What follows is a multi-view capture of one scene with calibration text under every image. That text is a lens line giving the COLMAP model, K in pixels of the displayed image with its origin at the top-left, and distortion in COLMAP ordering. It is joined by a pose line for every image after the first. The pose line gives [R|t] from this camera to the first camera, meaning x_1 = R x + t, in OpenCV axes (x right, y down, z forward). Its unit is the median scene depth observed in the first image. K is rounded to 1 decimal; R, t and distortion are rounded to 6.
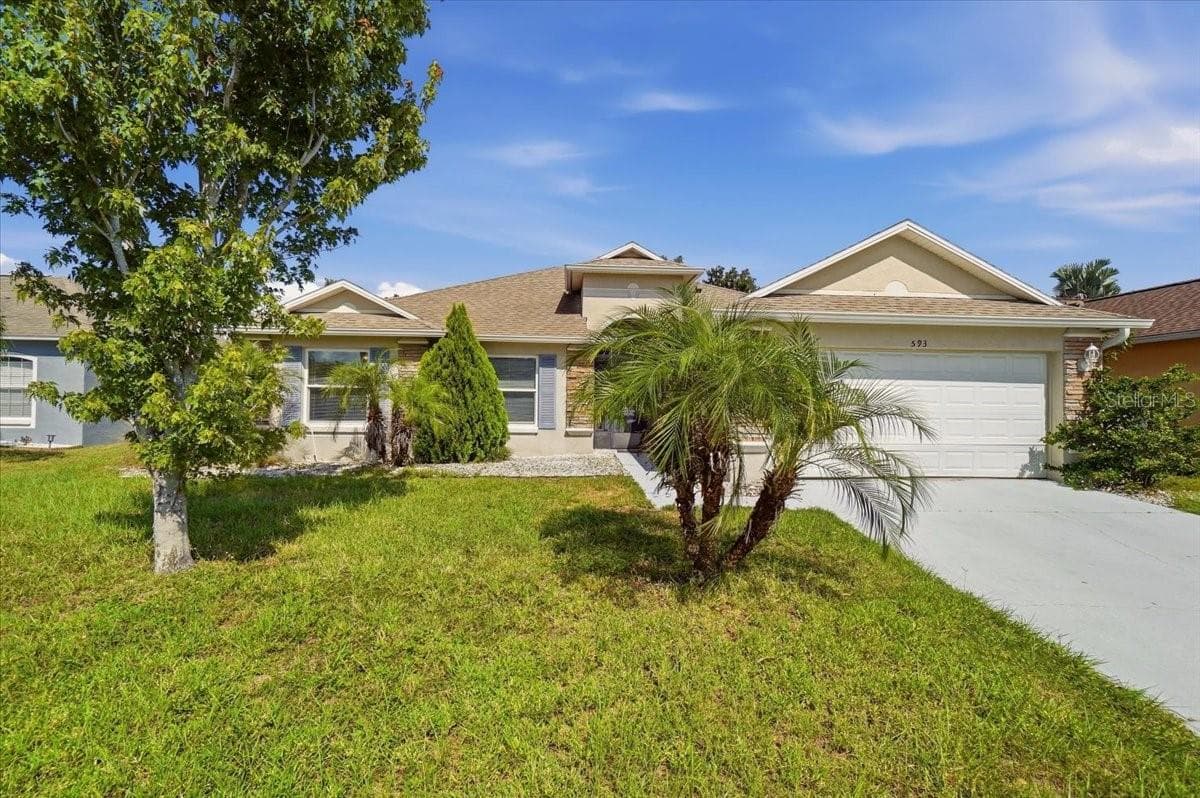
lens RADIAL K [[539.7, 0, 600.0], [0, 539.7, 395.8], [0, 0, 1]] dist [0.000047, -0.000725]
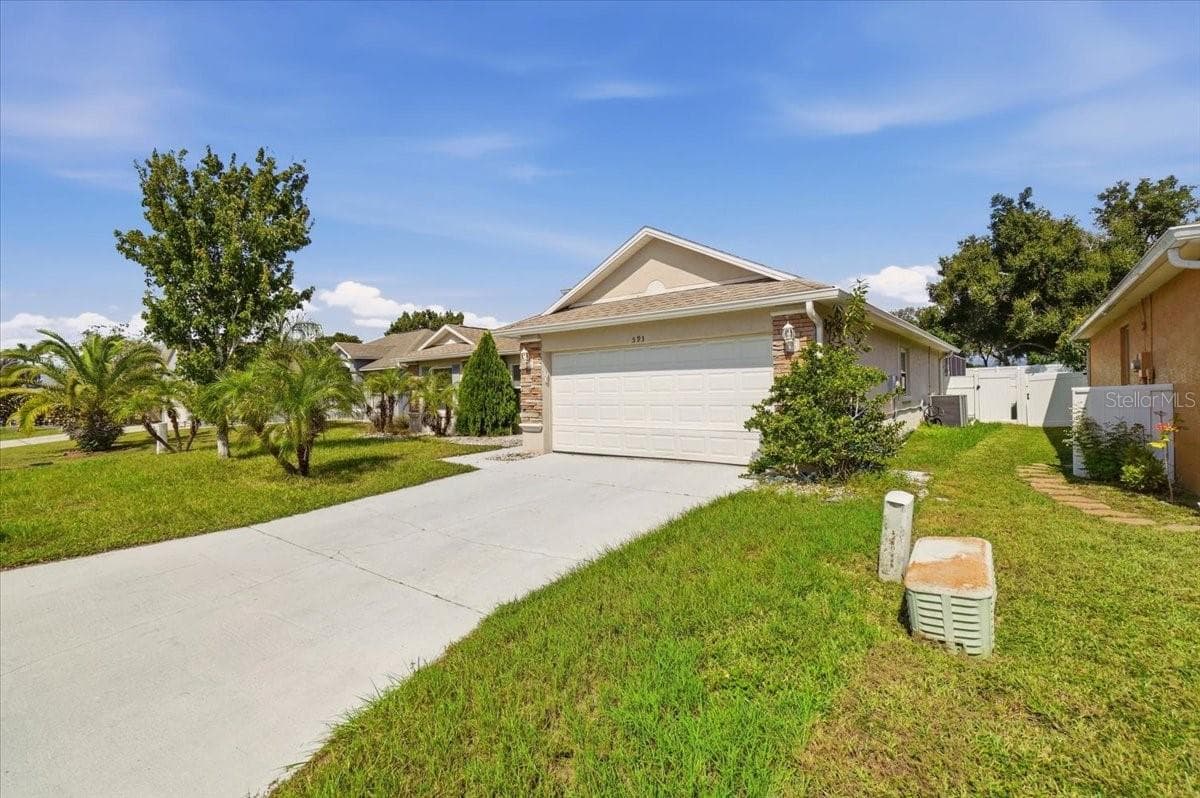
lens RADIAL K [[539.7, 0, 597.1], [0, 539.7, 391.6], [0, 0, 1]] dist [0.000047, -0.000725]
pose [[0.736429, -0.026064, -0.676013, 1.260623], [0.035278, 0.999378, -0.000100, 0.010043], [0.675595, -0.023775, 0.736890, 0.106481]]
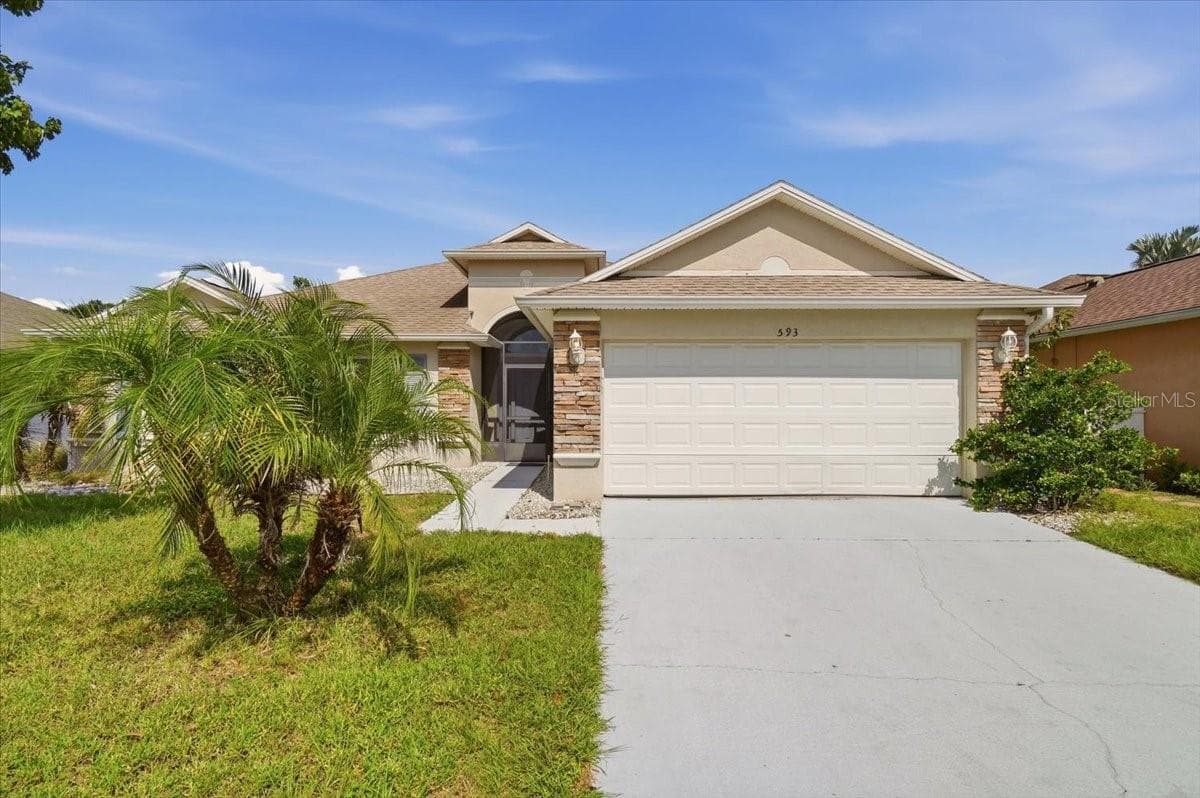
lens RADIAL K [[605.0, 0, 602.4], [0, 605.0, 408.1], [0, 0, 1]] dist [0.000447, -0.001112]
pose [[0.997347, -0.011978, -0.071797, 0.367983], [0.012781, 0.999861, 0.010734, 0.004669], [0.071658, -0.011623, 0.997362, 0.062627]]
